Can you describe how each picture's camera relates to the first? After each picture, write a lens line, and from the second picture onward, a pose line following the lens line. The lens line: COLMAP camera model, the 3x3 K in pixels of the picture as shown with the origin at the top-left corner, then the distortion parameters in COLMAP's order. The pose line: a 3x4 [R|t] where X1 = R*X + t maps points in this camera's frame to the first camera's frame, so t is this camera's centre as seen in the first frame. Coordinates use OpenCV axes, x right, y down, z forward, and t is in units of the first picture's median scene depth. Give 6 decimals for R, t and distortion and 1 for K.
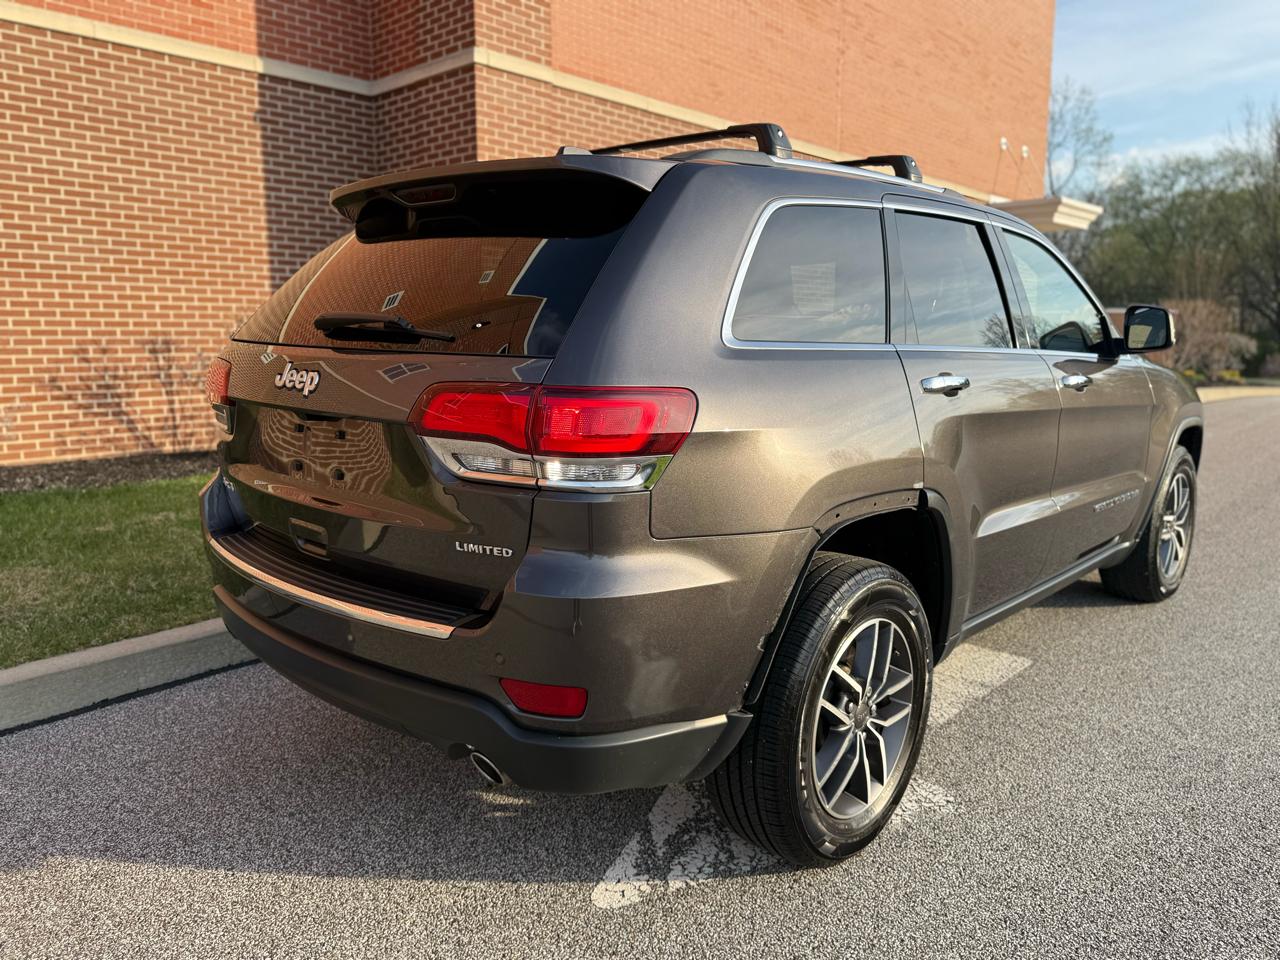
lens RADIAL K [[938.9, 0, 634.5], [0, 938.9, 478.2], [0, 0, 1]] dist [0.017573, -0.024665]
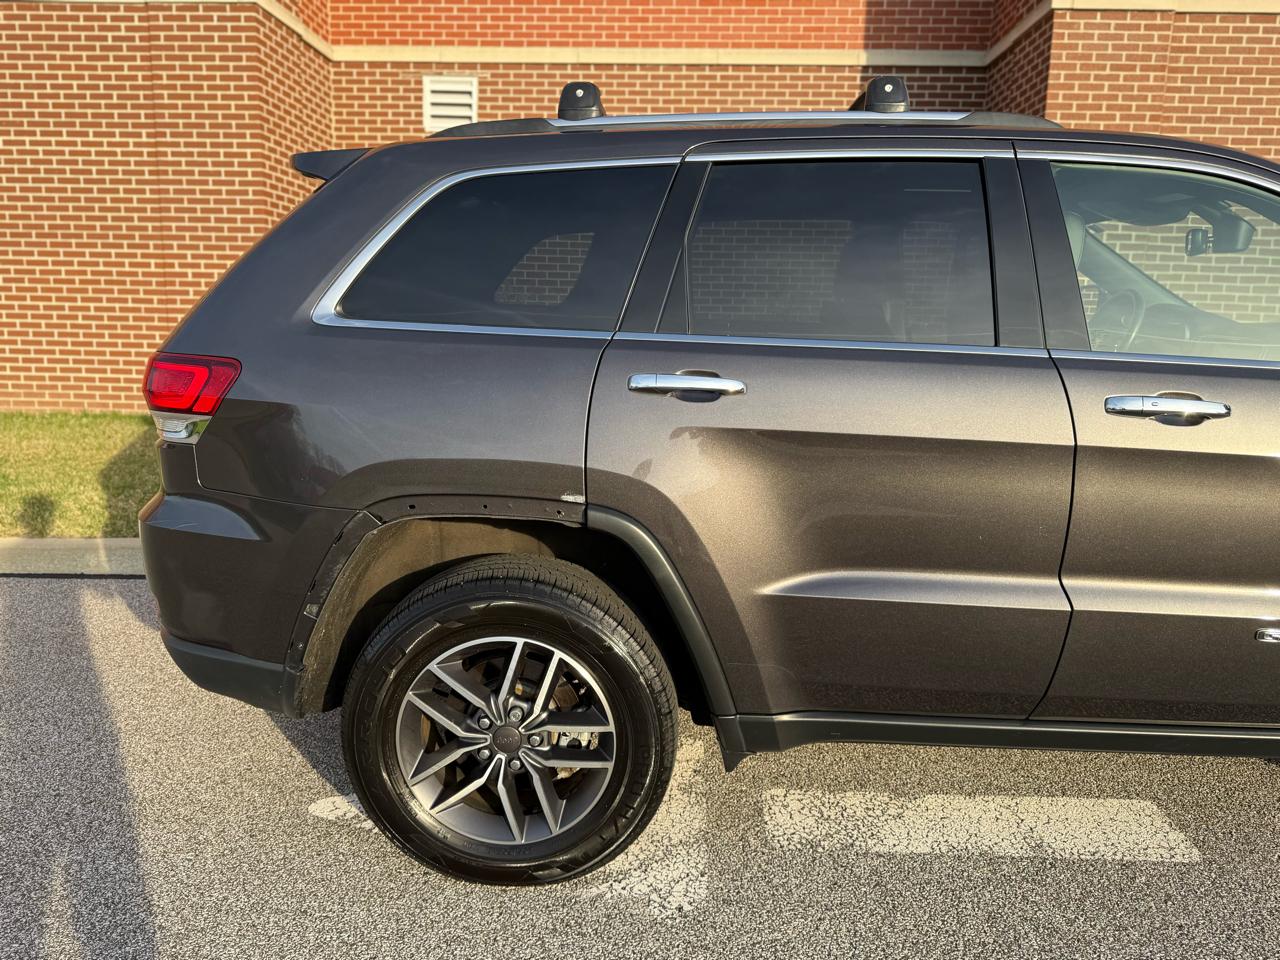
lens RADIAL K [[938.9, 0, 636.2], [0, 938.9, 488.8], [0, 0, 1]] dist [0.017573, -0.024665]
pose [[0.647764, 0.150009, -0.746927, 0.288072], [-0.130455, 0.987783, 0.085246, -0.023989], [0.750589, 0.042221, 0.659419, 0.145141]]
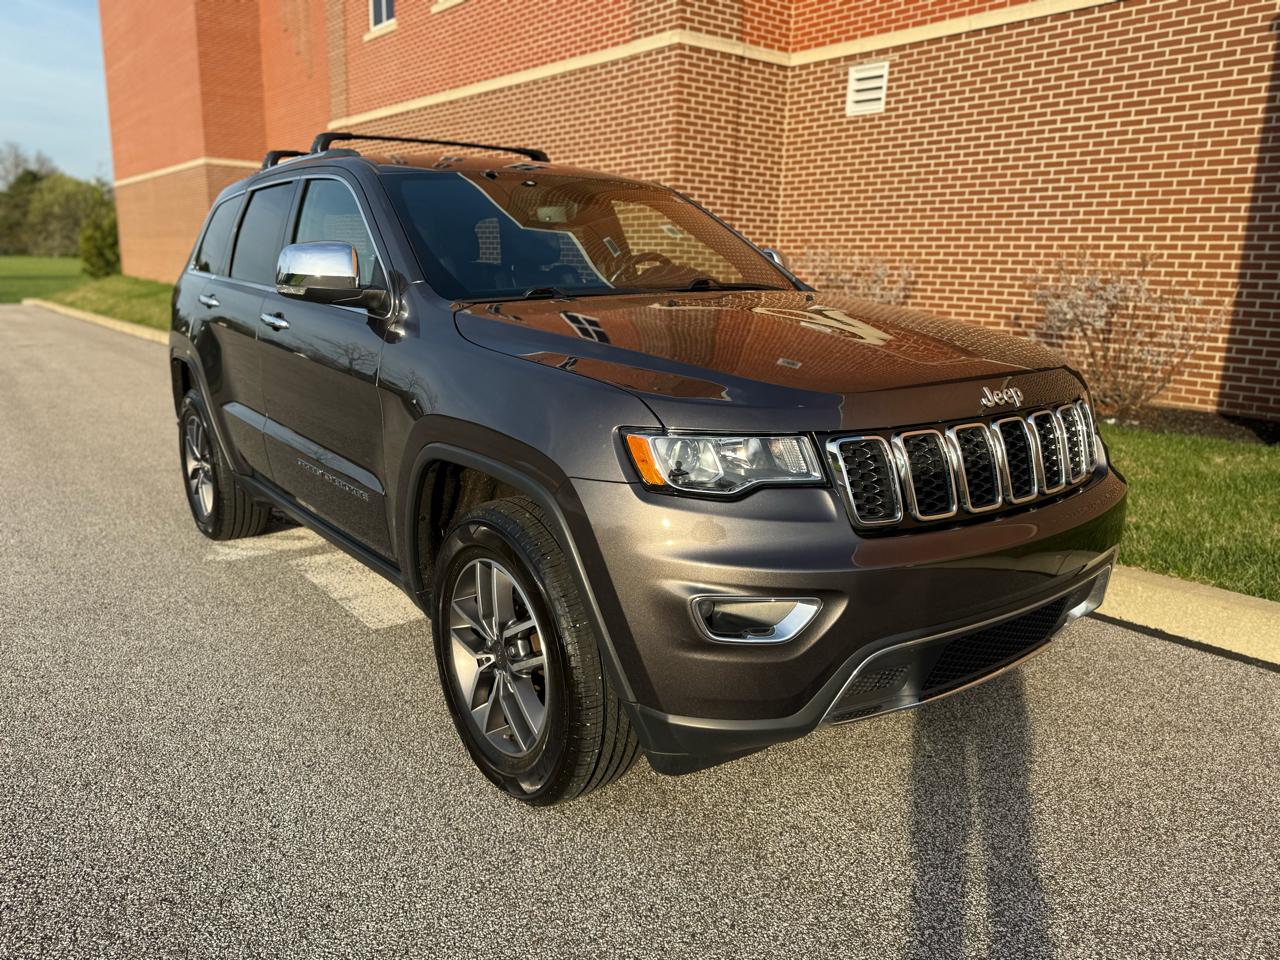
lens RADIAL K [[938.9, 0, 626.2], [0, 938.9, 479.4], [0, 0, 1]] dist [0.017573, -0.024665]
pose [[-0.172875, 0.215106, -0.961168, 0.594480], [-0.167759, 0.955171, 0.243936, -0.104759], [0.970552, 0.203415, -0.129039, 0.635051]]
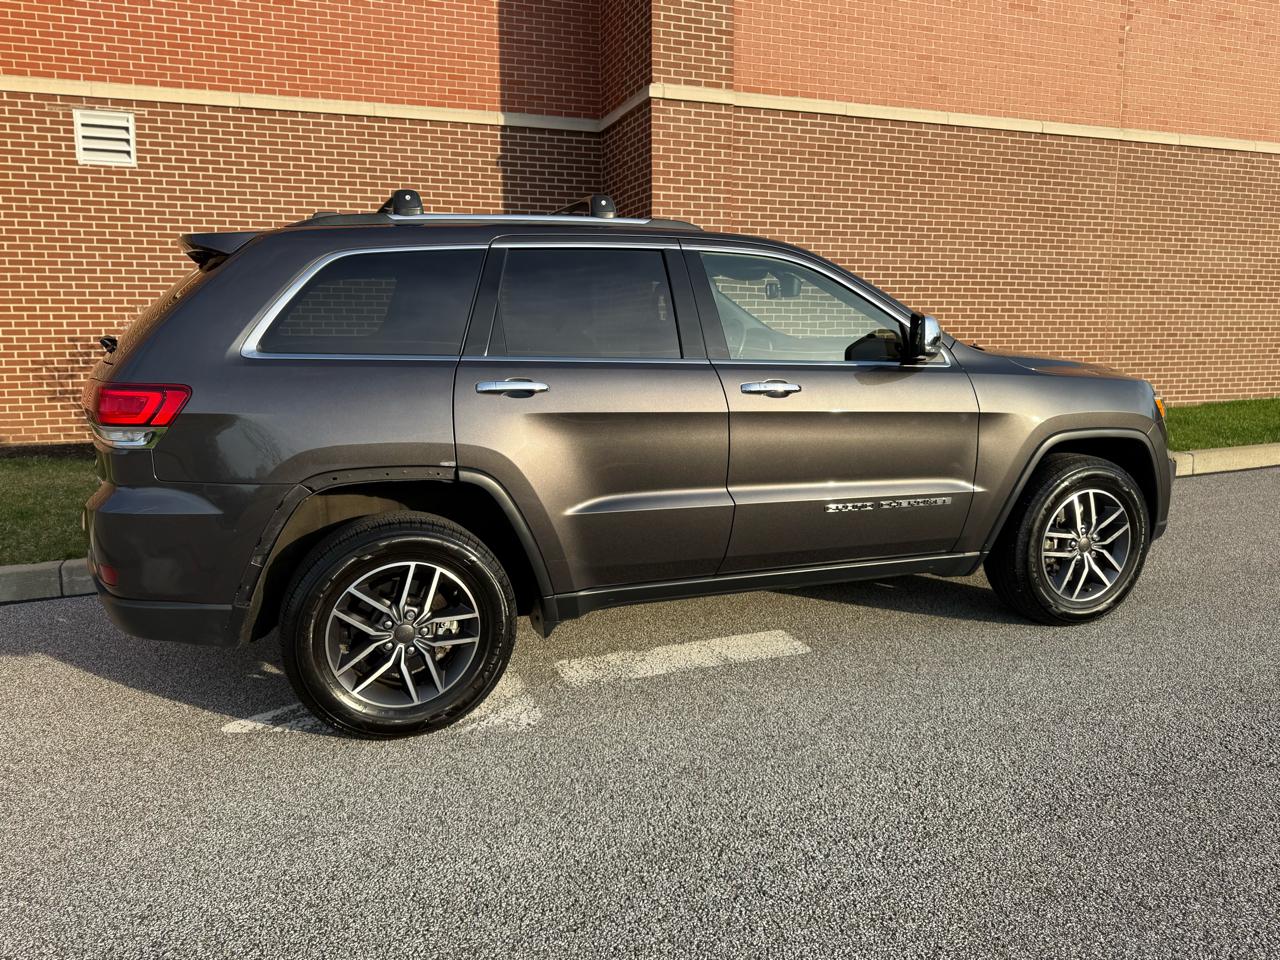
lens RADIAL K [[938.9, 0, 632.3], [0, 938.9, 479.9], [0, 0, 1]] dist [0.017573, -0.024665]
pose [[0.891123, 0.062032, -0.449502, 0.335110], [-0.059223, 0.998038, 0.020323, -0.003754], [0.449881, 0.008511, 0.893048, -0.016364]]
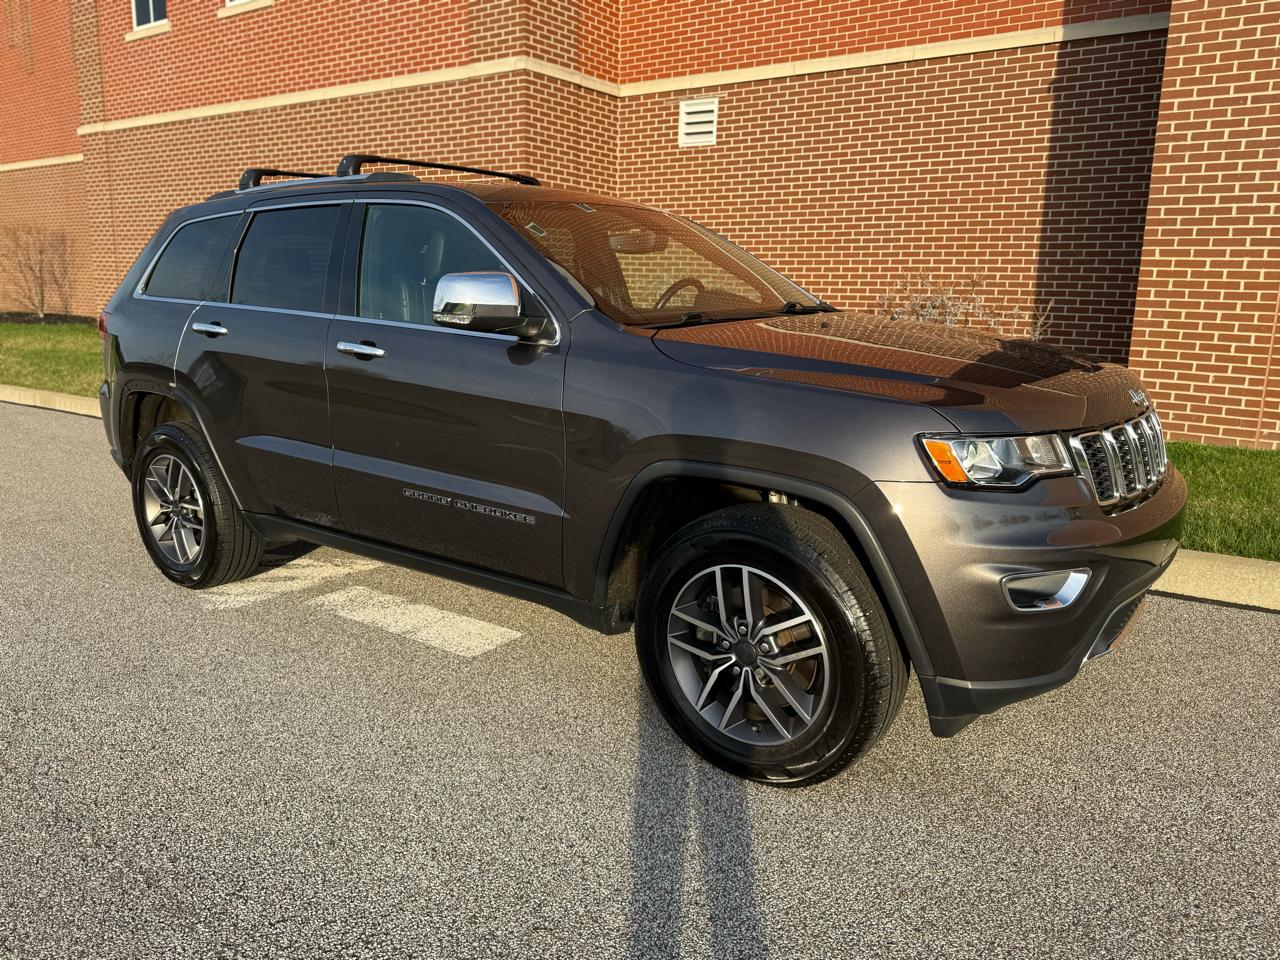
lens RADIAL K [[938.9, 0, 639.3], [0, 938.9, 476.9], [0, 0, 1]] dist [0.017573, -0.024665]
pose [[0.118152, 0.196976, -0.973263, 0.623360], [-0.166431, 0.970192, 0.176150, -0.081013], [0.978949, 0.141168, 0.147413, 0.476380]]
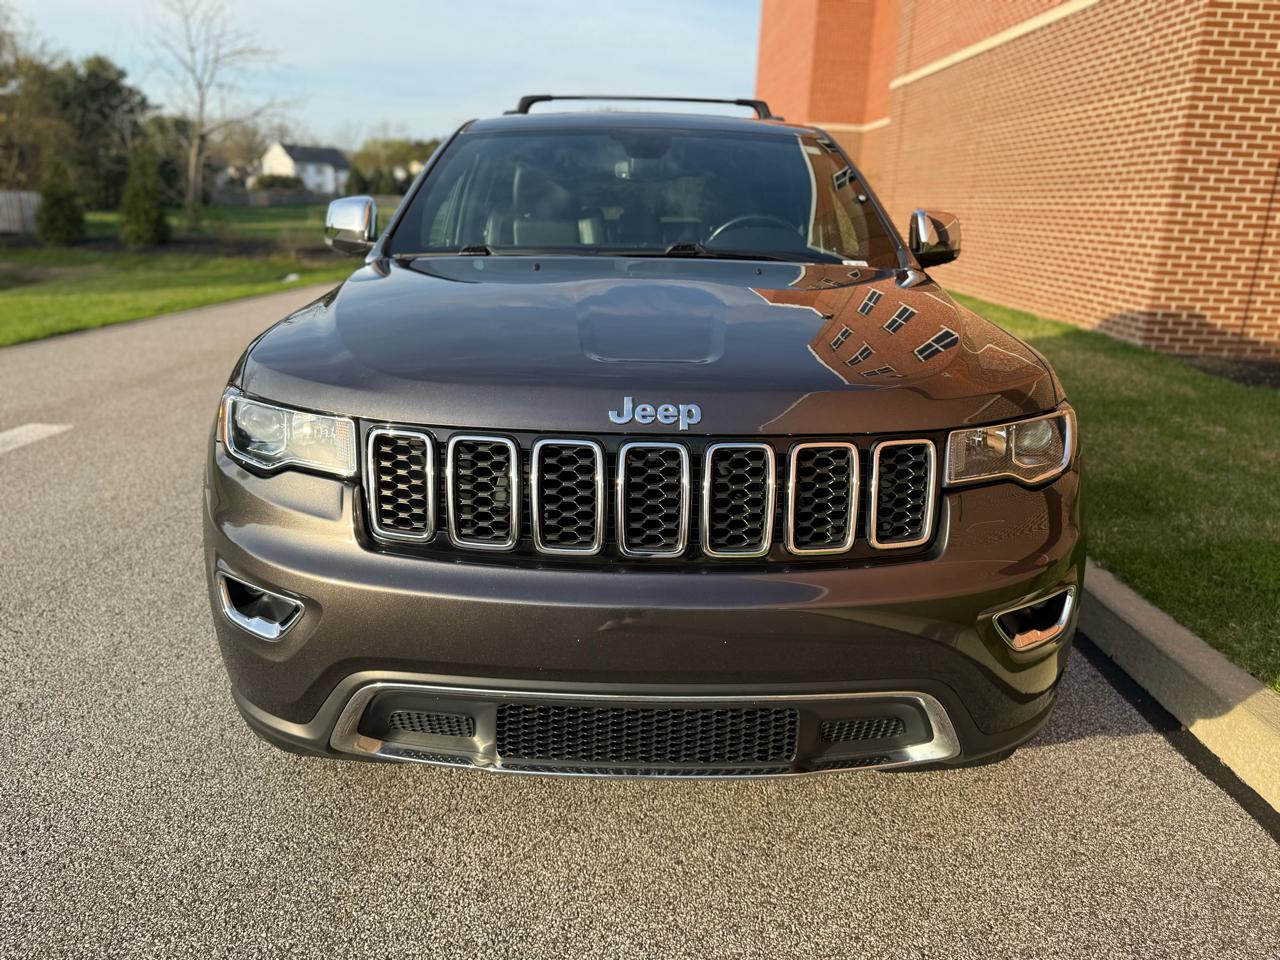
lens RADIAL K [[938.9, 0, 650.4], [0, 938.9, 469.6], [0, 0, 1]] dist [0.017573, -0.024665]
pose [[-0.719233, 0.160024, -0.676089, 0.434089], [-0.140294, 0.919616, 0.366911, -0.142355], [0.680457, 0.358746, -0.638968, 0.827682]]
